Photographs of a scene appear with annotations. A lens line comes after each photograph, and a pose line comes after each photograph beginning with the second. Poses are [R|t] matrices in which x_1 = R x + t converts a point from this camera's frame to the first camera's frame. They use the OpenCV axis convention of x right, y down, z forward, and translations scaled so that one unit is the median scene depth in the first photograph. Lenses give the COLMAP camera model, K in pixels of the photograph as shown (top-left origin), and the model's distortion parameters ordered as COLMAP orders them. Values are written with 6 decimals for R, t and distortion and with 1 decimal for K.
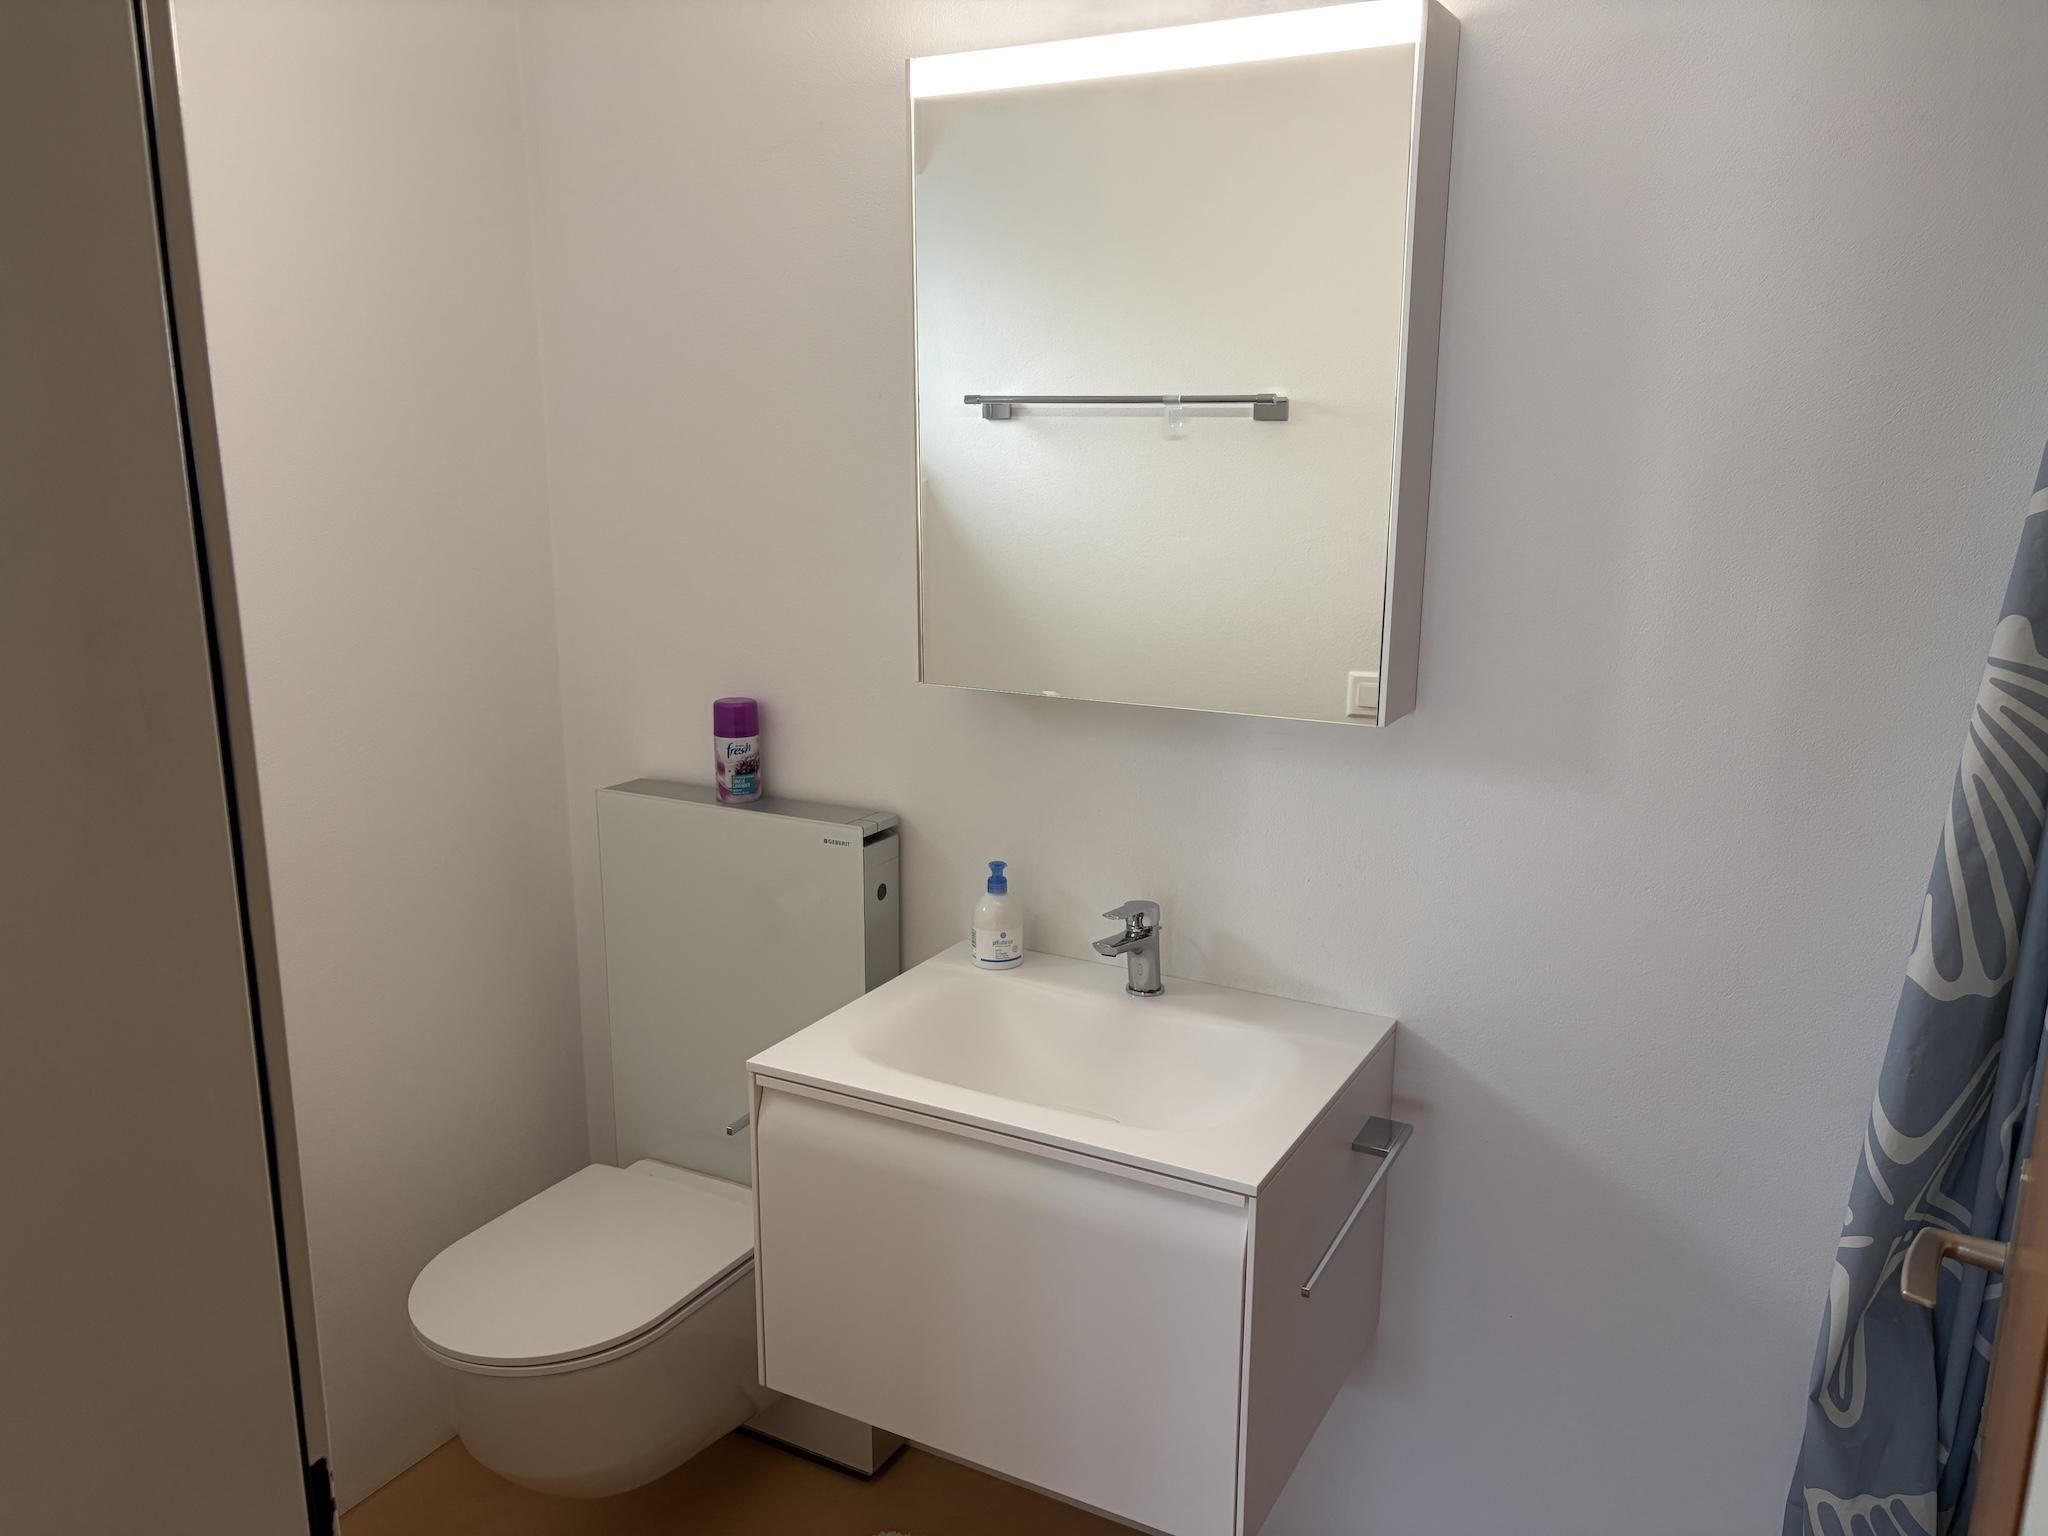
lens RADIAL K [[1560.0, 0, 1013.0], [0, 1560.0, 764.1], [0, 0, 1]] dist [0.111417, -0.116868]
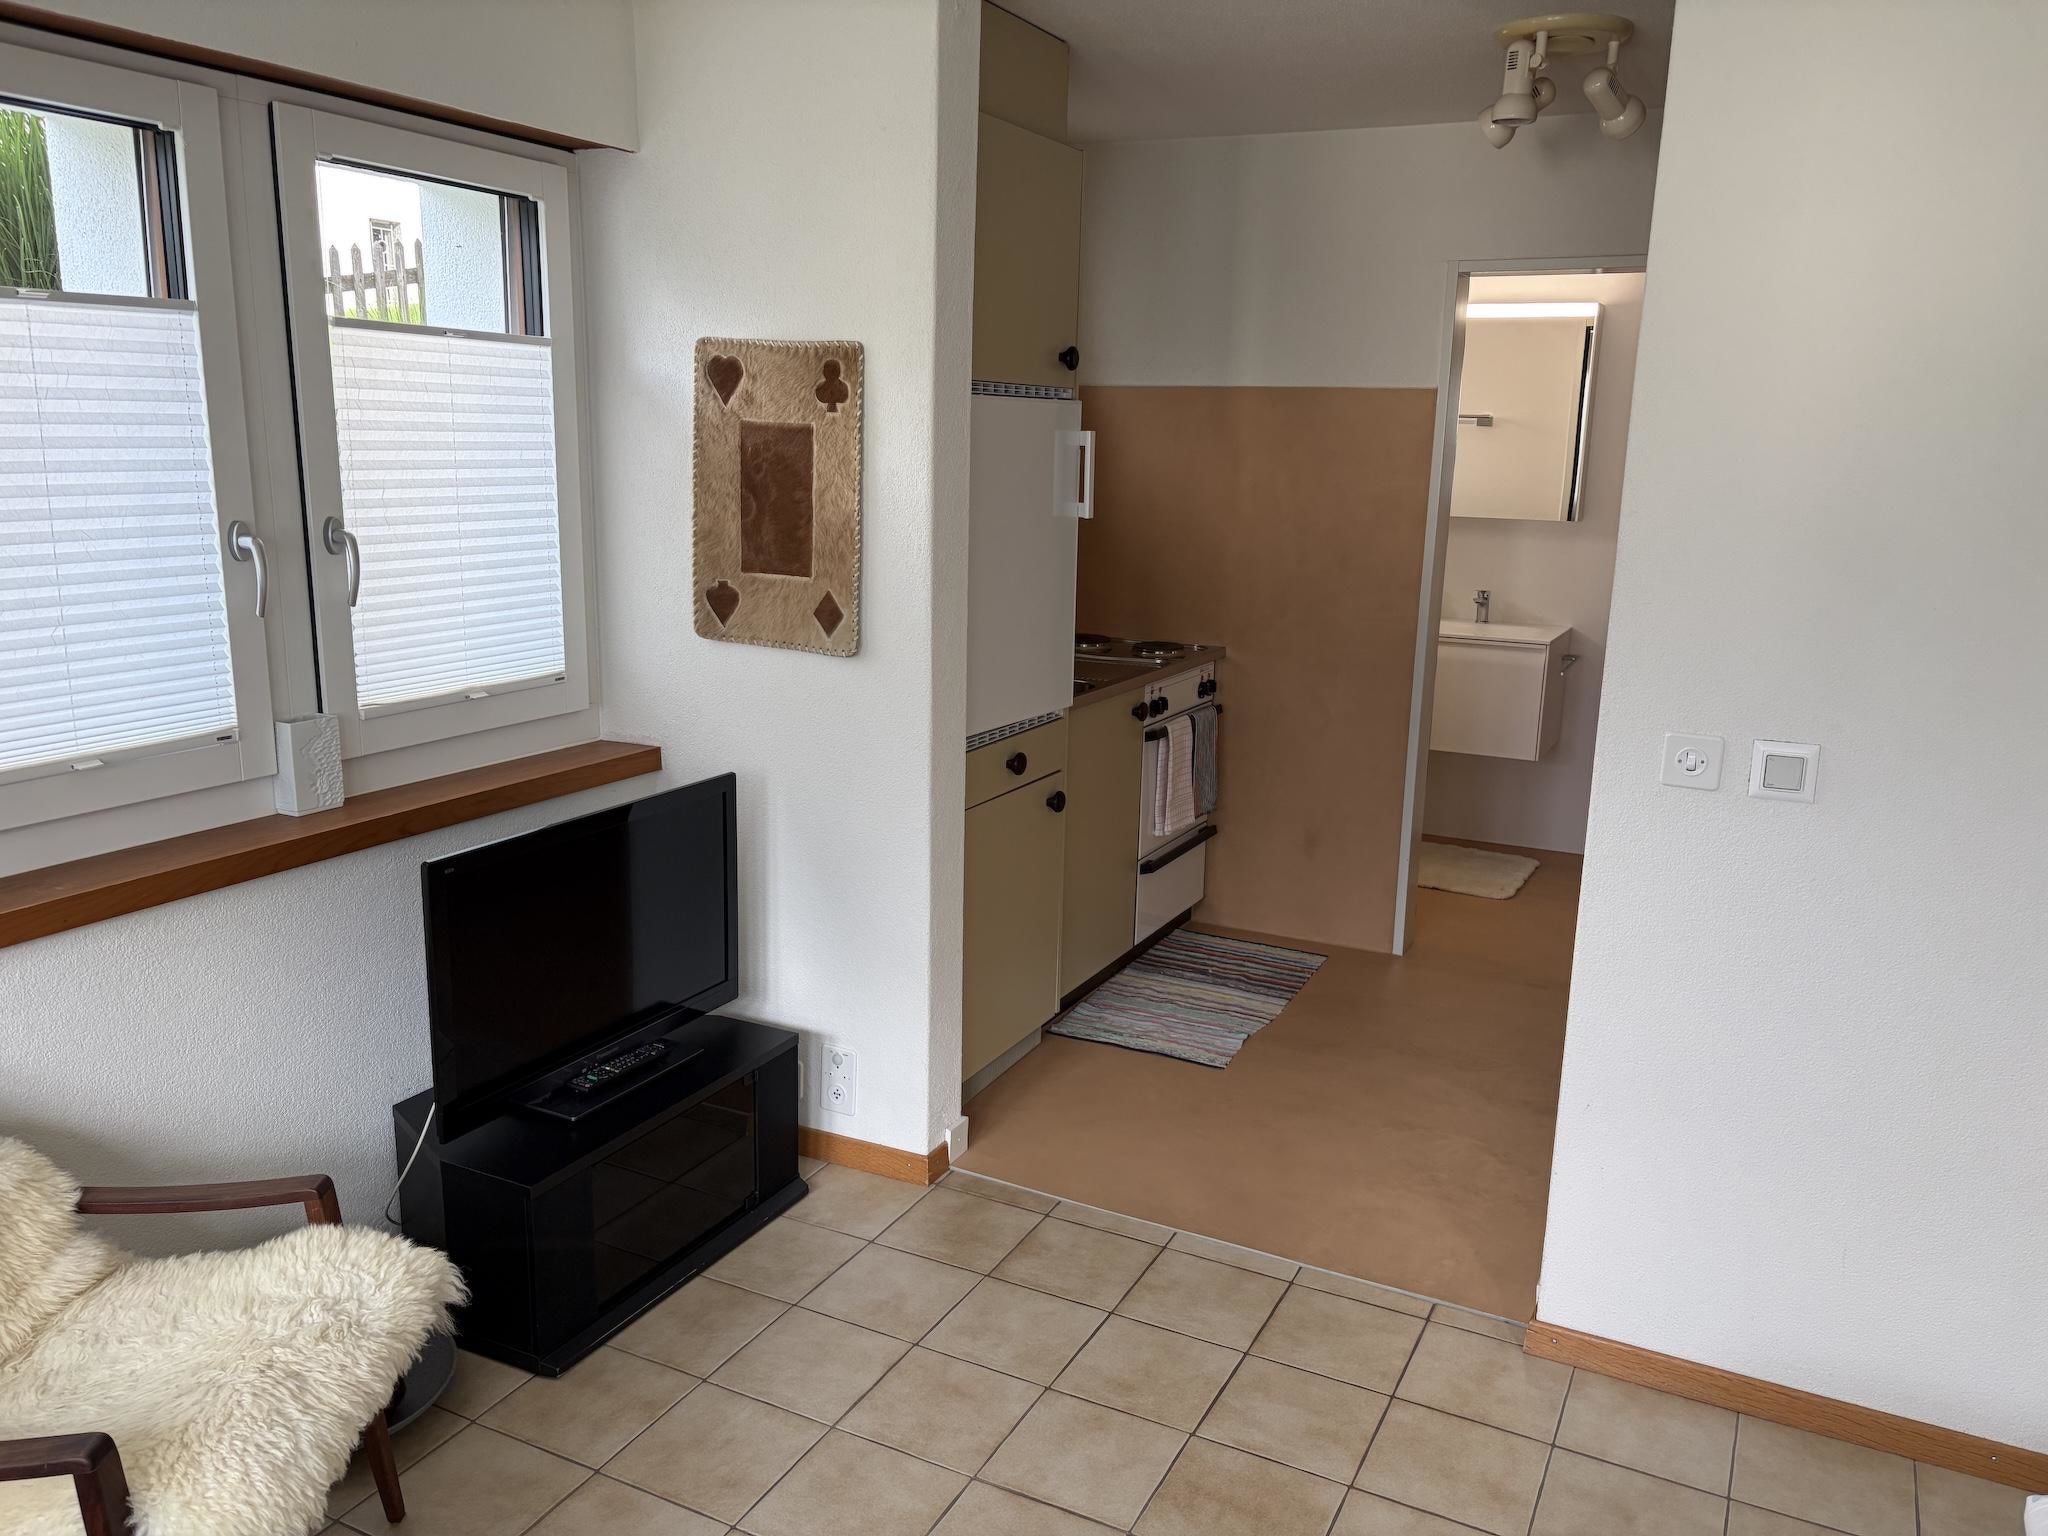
lens RADIAL K [[1560.0, 0, 1013.0], [0, 1560.0, 764.1], [0, 0, 1]] dist [0.111417, -0.116868]
pose [[0.999344, 0.012992, 0.033817, -1.120111], [-0.012658, 0.999869, -0.010068, 0.574234], [-0.033943, 0.009634, 0.999377, -2.390584]]
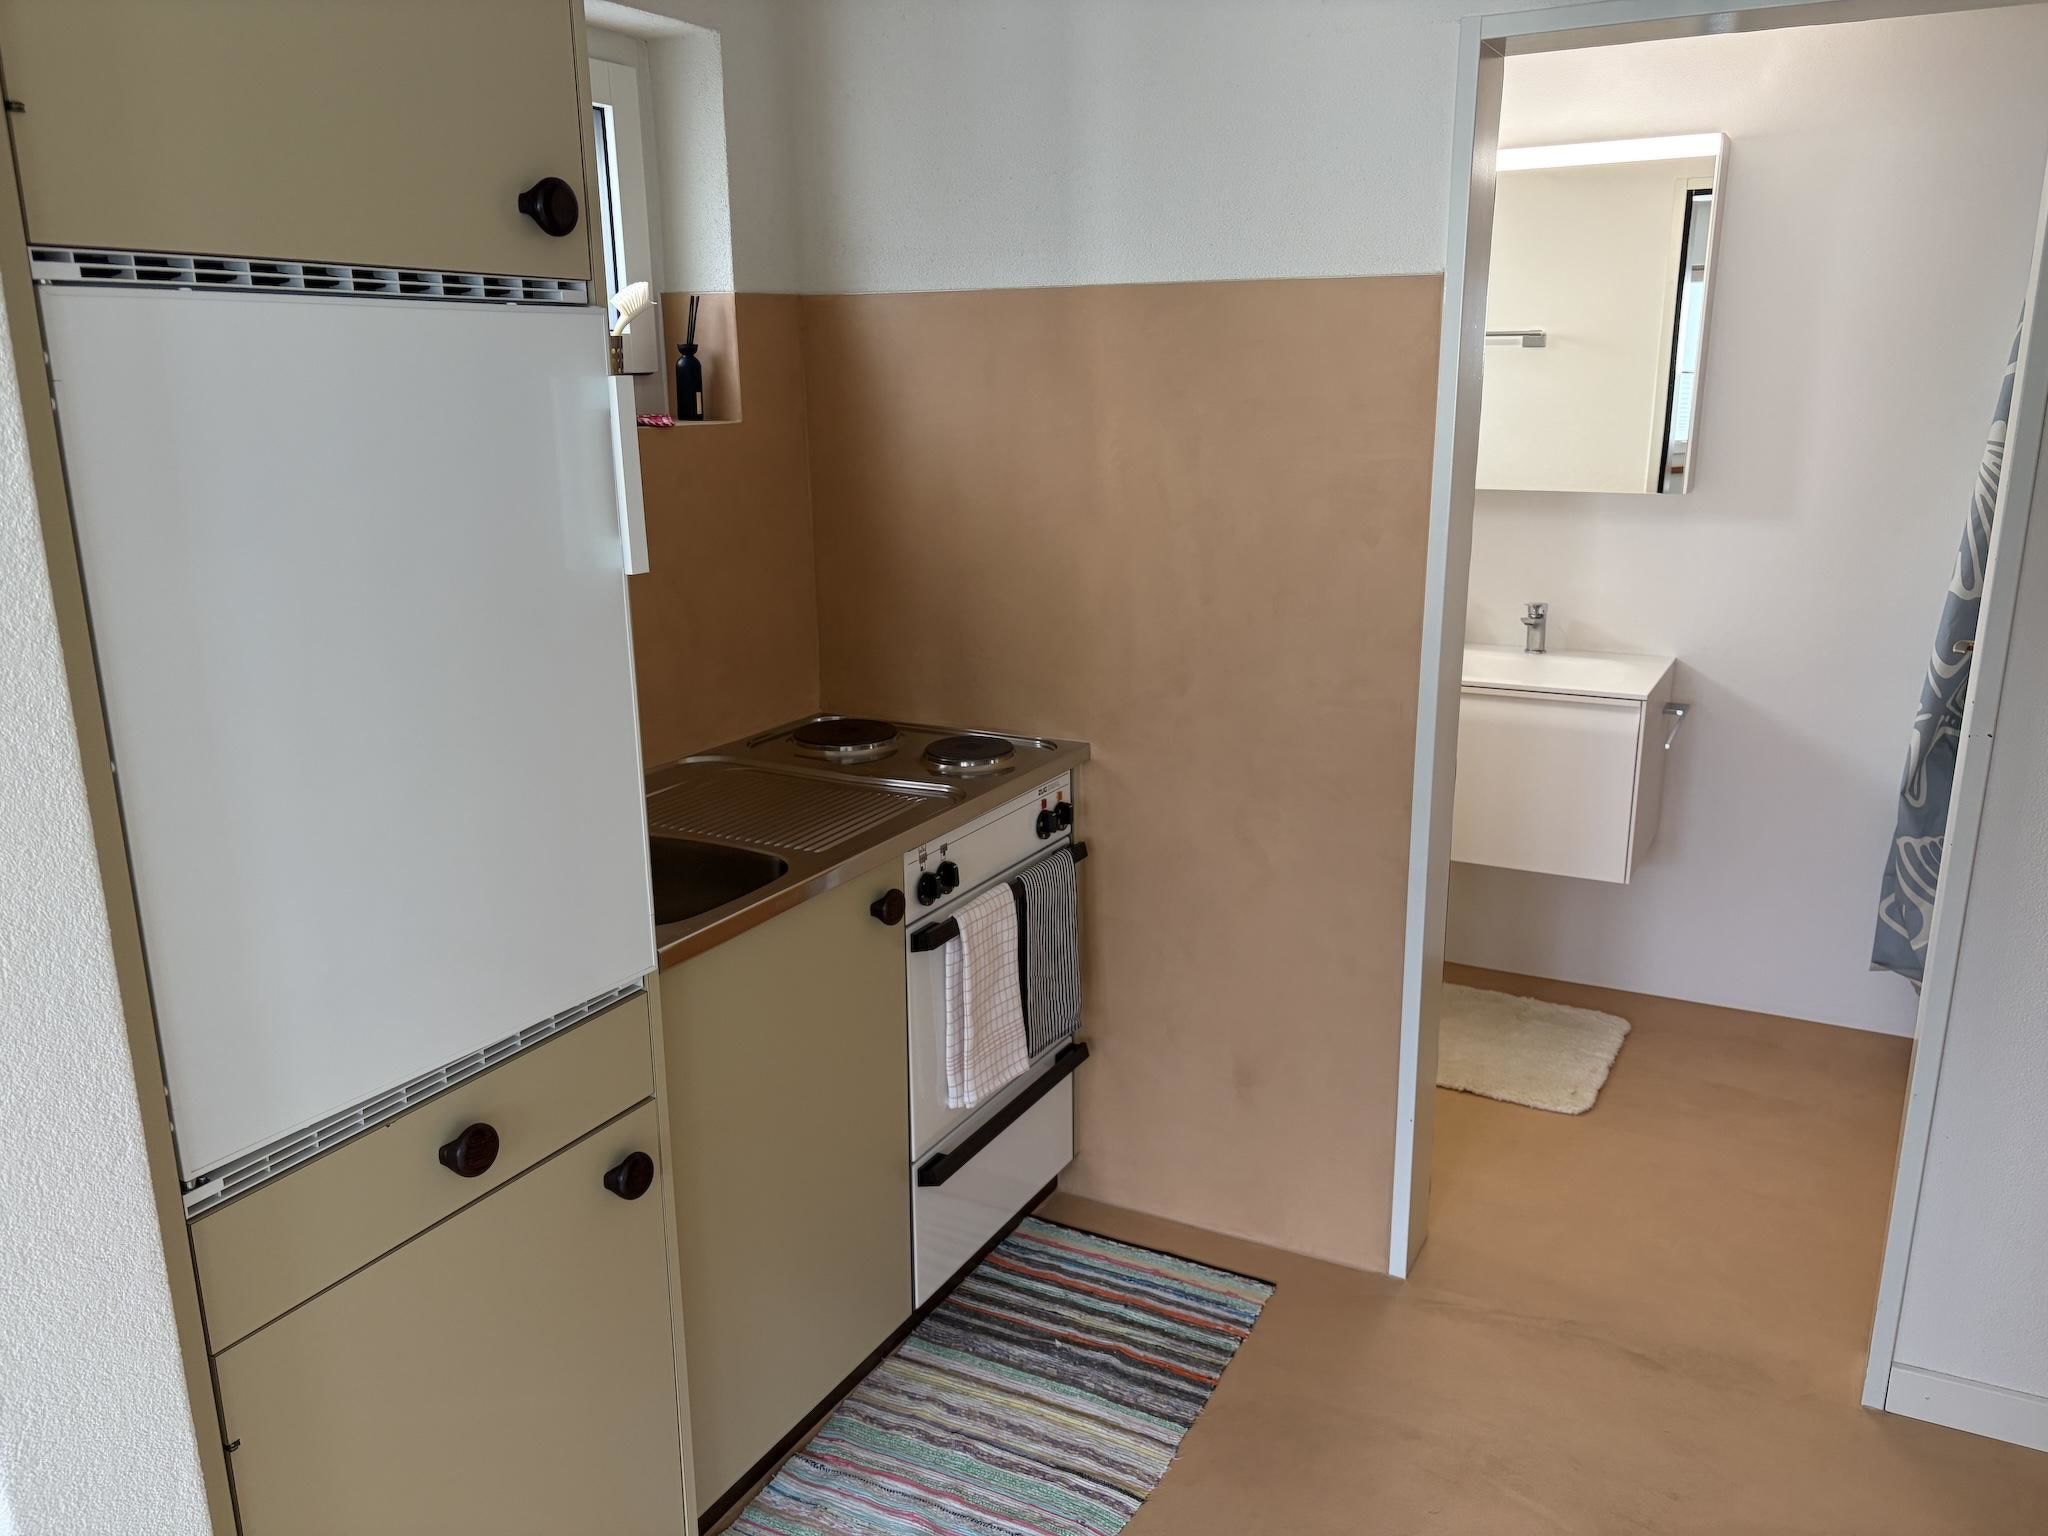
lens RADIAL K [[1547.0, 0, 1024.0], [0, 1547.0, 768.0], [0, 0, 1]] dist [0.023281, -0.005001]
pose [[0.999876, -0.015539, 0.002741, -0.678973], [0.015447, 0.999411, 0.030652, 0.279894], [-0.003216, -0.030606, 0.999526, -1.076233]]
